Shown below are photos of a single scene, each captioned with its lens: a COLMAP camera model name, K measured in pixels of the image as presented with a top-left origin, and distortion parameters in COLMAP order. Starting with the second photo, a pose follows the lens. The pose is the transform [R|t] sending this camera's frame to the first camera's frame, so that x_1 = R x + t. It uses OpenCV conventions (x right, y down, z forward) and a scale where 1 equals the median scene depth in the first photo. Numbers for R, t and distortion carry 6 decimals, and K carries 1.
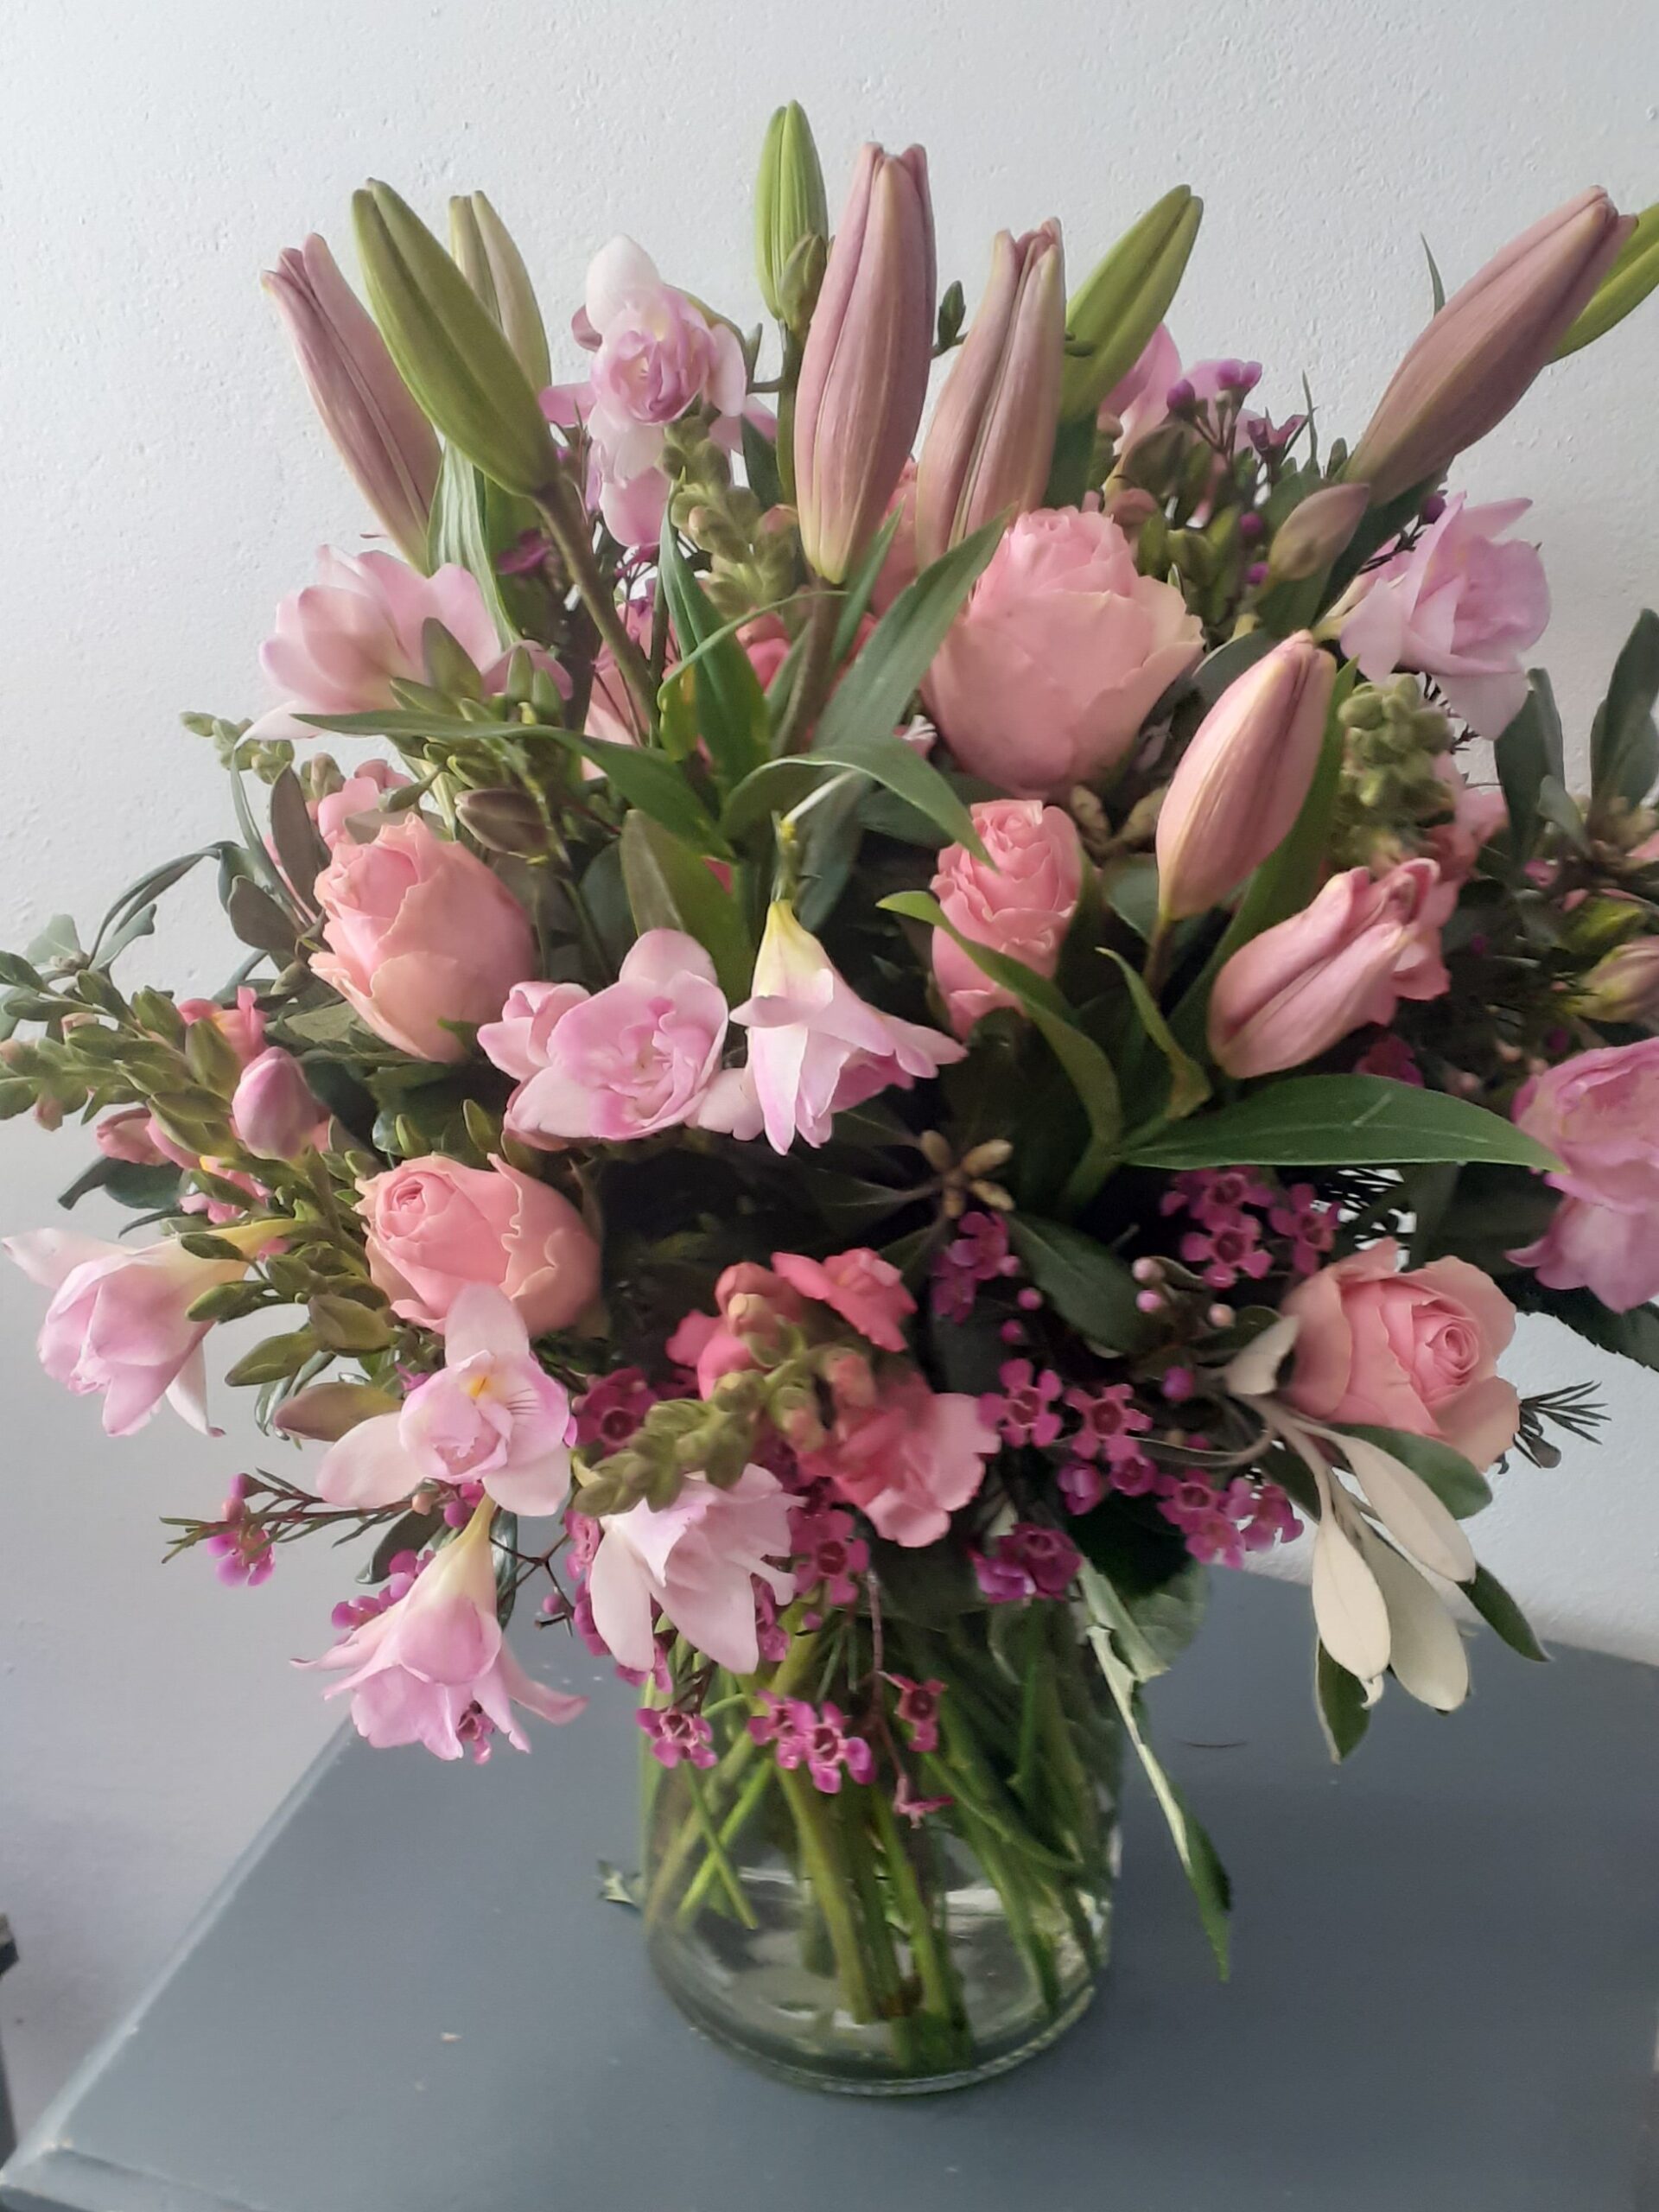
lens RADIAL K [[1738.7, 0, 826.0], [0, 1738.7, 1183.8], [0, 0, 1]] dist [0.003691, -0.024204]
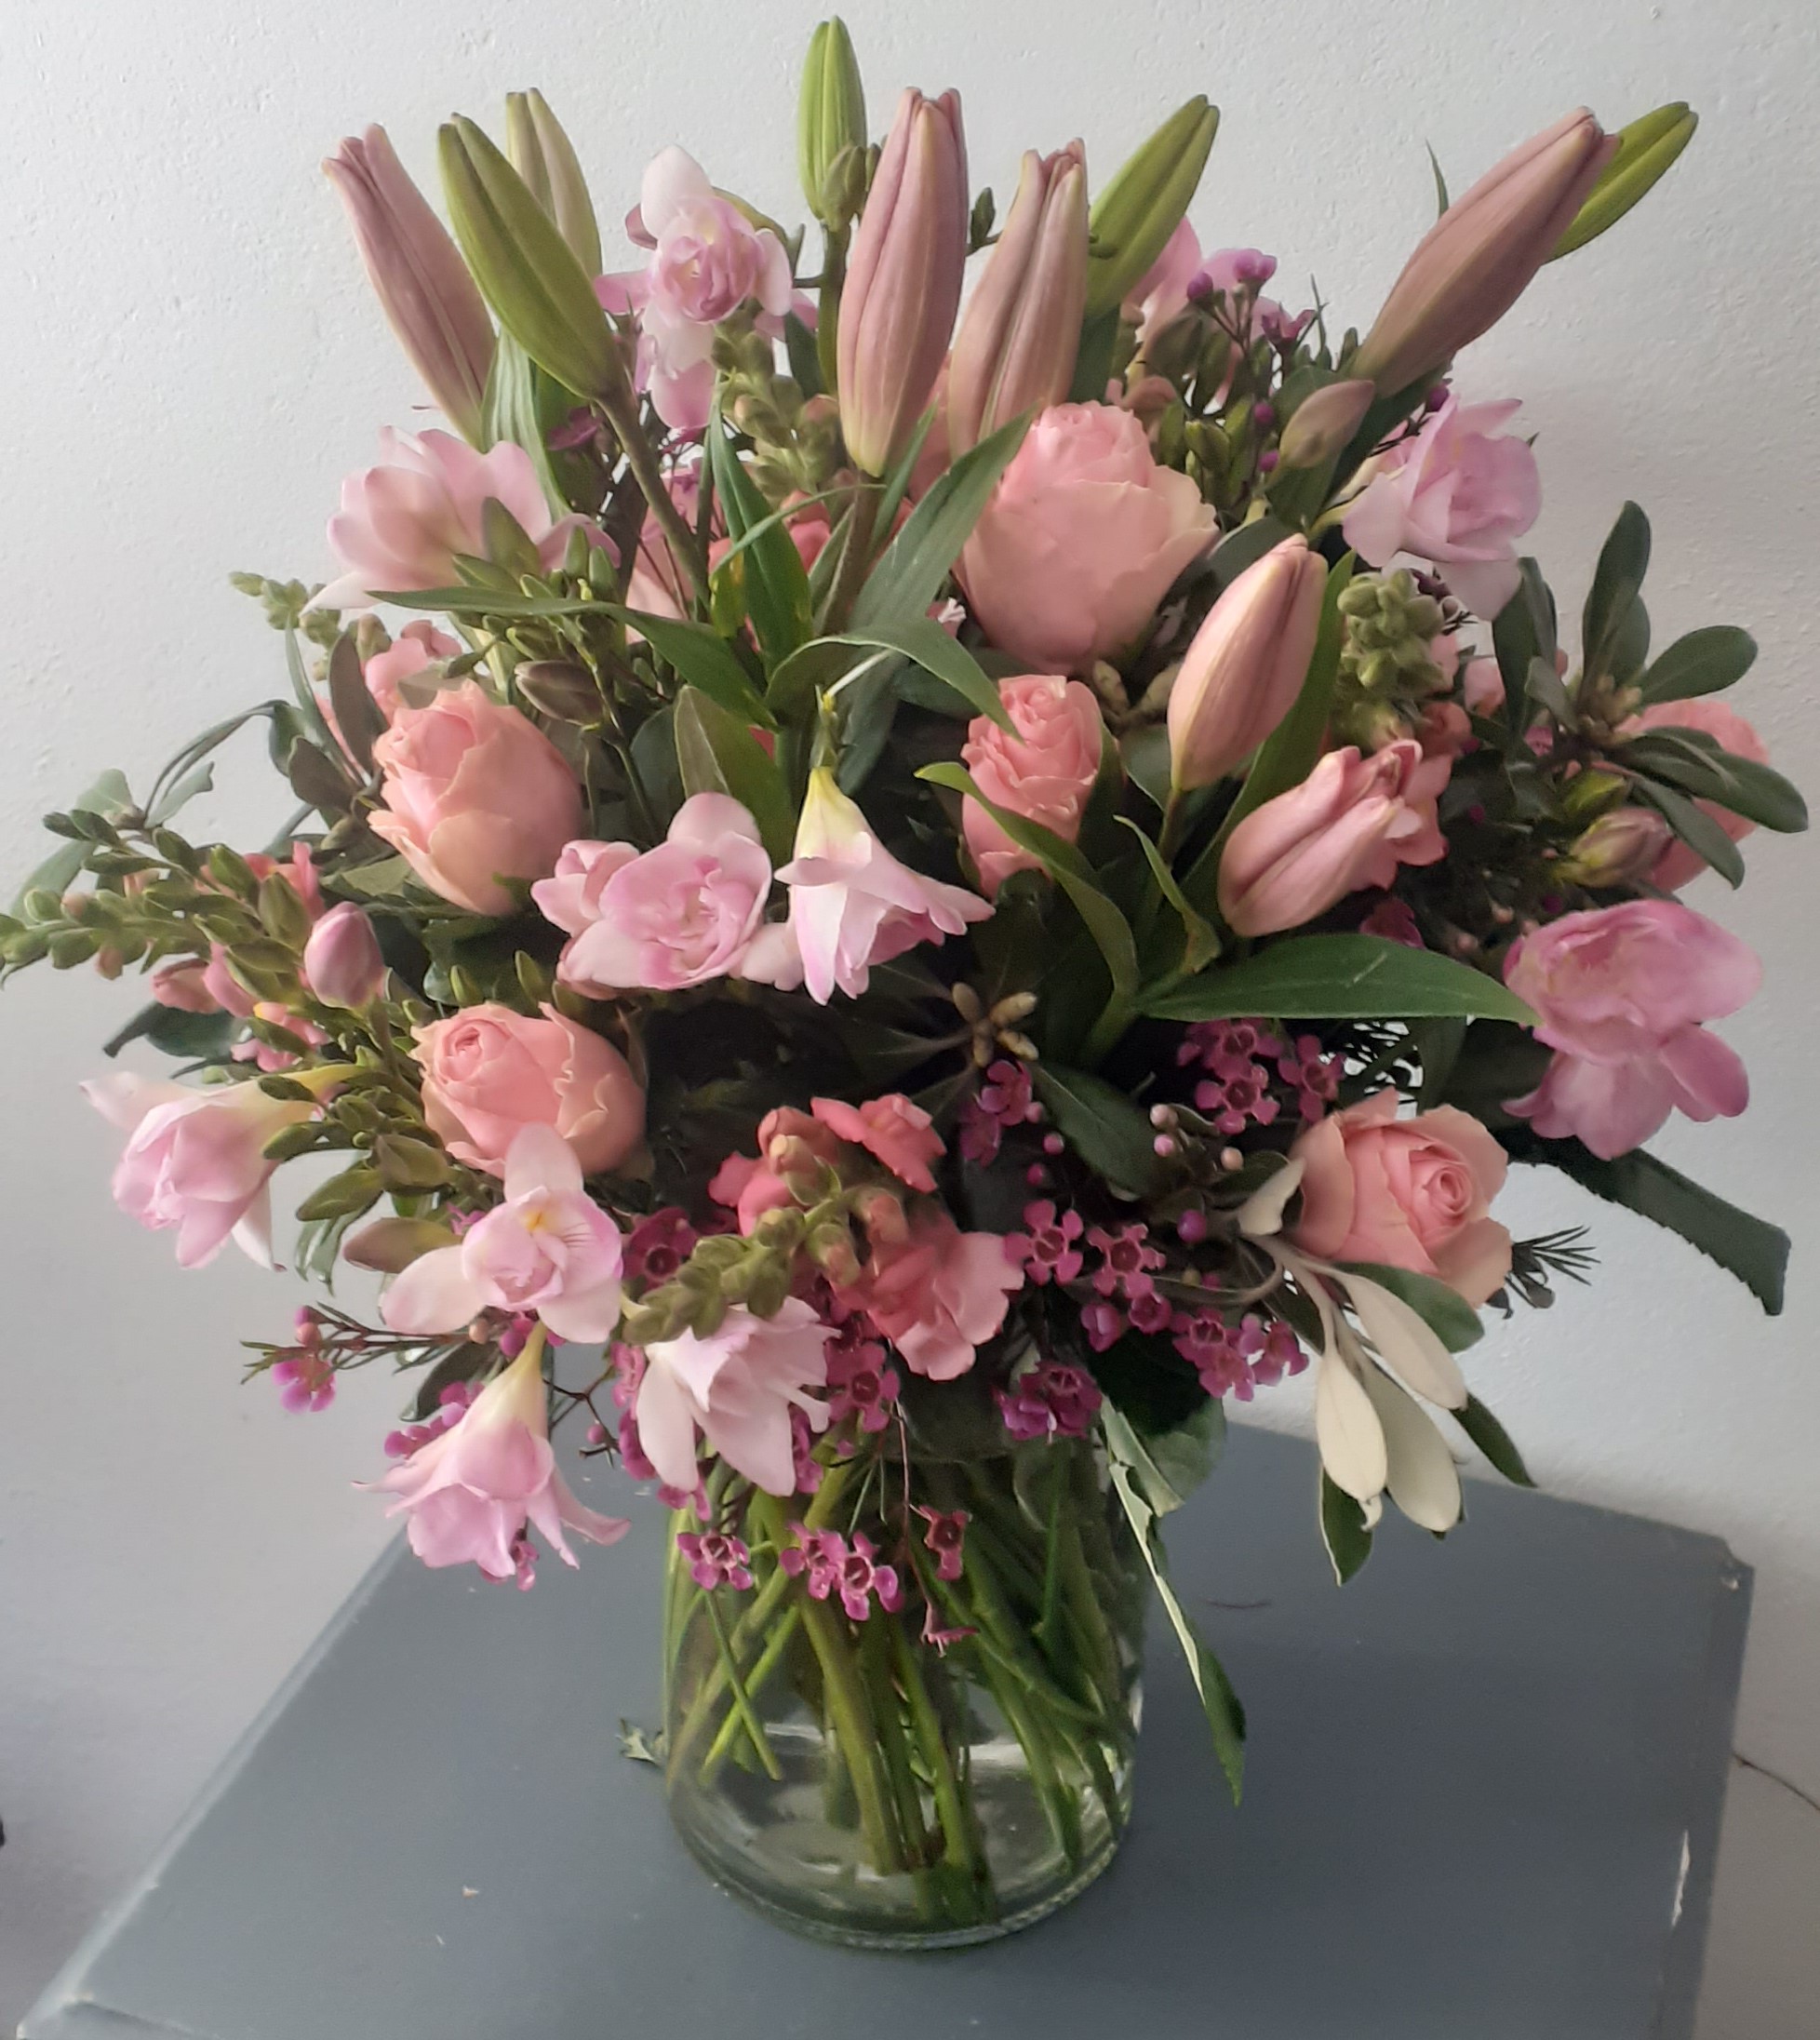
lens RADIAL K [[1836.3, 0, 913.9], [0, 1836.3, 1037.3], [0, 0, 1]] dist [-0.097898, 0.045318]
pose [[0.999316, 0.005230, 0.036599, -0.007712], [-0.005145, 0.999984, -0.002397, 0.004453], [-0.036611, 0.002207, 0.999327, -0.101794]]
